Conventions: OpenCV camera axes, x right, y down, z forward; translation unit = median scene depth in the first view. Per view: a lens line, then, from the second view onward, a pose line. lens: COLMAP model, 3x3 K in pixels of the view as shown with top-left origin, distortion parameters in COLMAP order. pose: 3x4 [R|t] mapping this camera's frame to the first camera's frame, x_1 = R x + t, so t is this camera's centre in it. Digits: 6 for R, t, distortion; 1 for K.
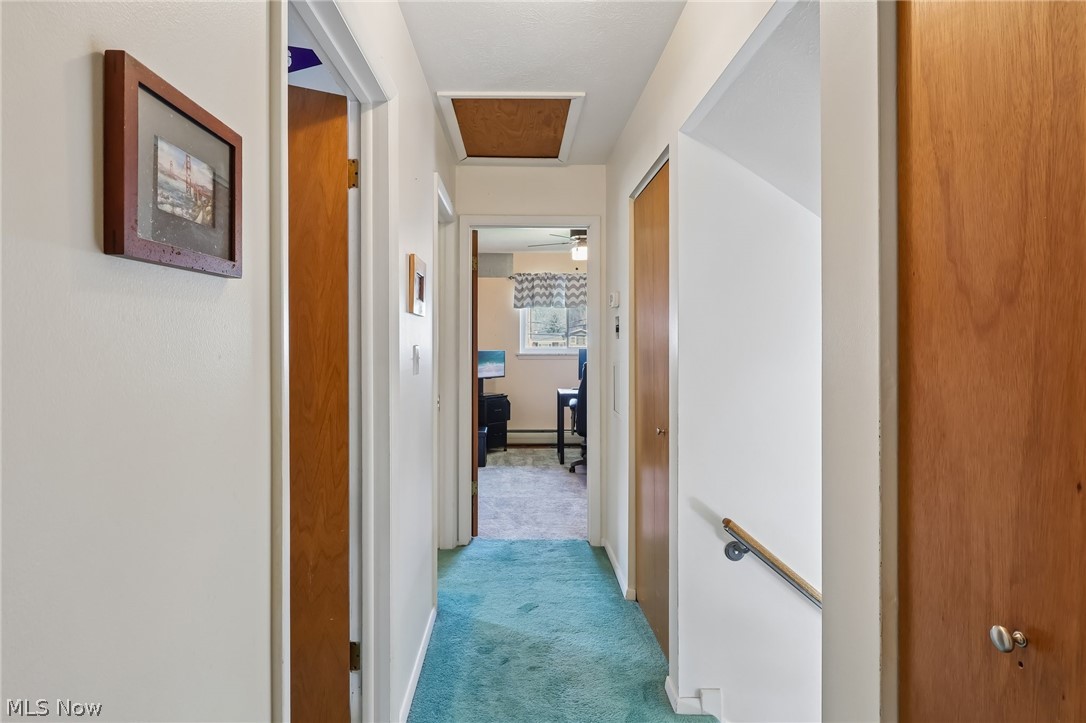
lens RADIAL K [[542.6, 0, 542.3], [0, 542.6, 352.6], [0, 0, 1]] dist [-0.004068, -0.000264]
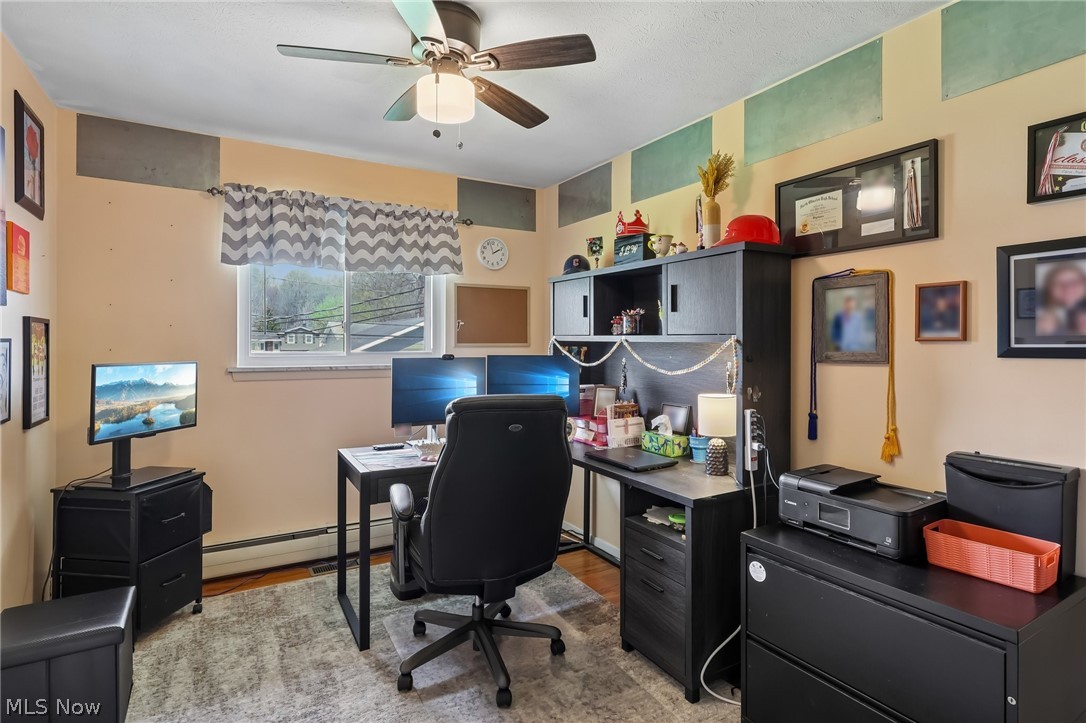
lens RADIAL K [[542.6, 0, 541.1], [0, 542.6, 347.4], [0, 0, 1]] dist [-0.004068, -0.000264]
pose [[0.881432, 0.000891, 0.472311, -0.031868], [0.003484, 0.999959, -0.008387, -0.010494], [-0.472299, 0.009038, 0.881392, 0.500979]]
